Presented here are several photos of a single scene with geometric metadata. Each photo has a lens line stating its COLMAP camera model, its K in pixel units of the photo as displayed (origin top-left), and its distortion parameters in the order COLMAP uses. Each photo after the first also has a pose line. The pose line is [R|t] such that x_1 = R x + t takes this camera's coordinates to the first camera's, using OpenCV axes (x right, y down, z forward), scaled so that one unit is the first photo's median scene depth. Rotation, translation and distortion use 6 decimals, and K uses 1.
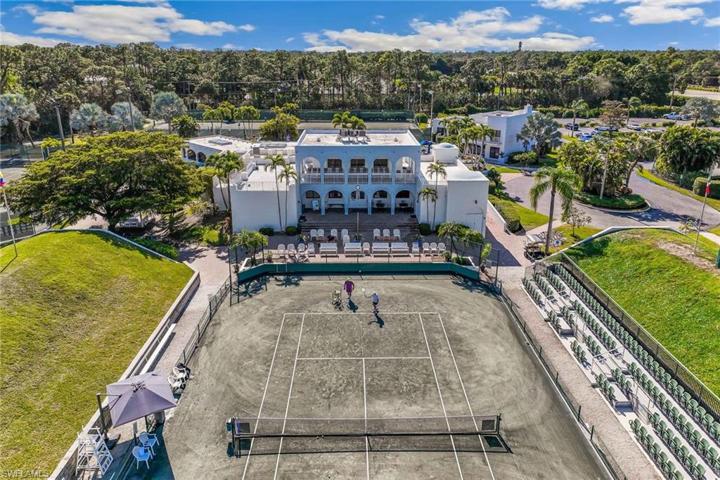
lens RADIAL K [[507.2, 0, 360.0], [0, 507.2, 240.0], [0, 0, 1]] dist [0.004872, -0.000492]
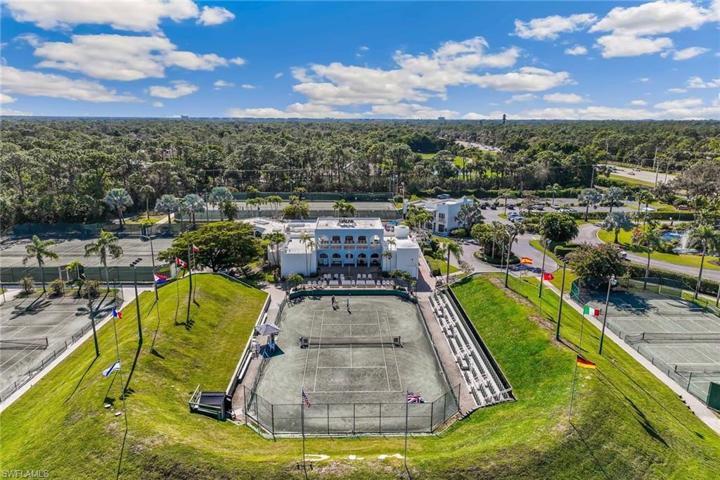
lens RADIAL K [[507.2, 0, 360.0], [0, 507.2, 240.0], [0, 0, 1]] dist [0.004872, -0.000492]
pose [[0.999934, 0.000626, 0.011502, 0.014855], [0.000793, 0.992423, -0.122869, 0.085158], [-0.011492, 0.122870, 0.992356, -0.887513]]
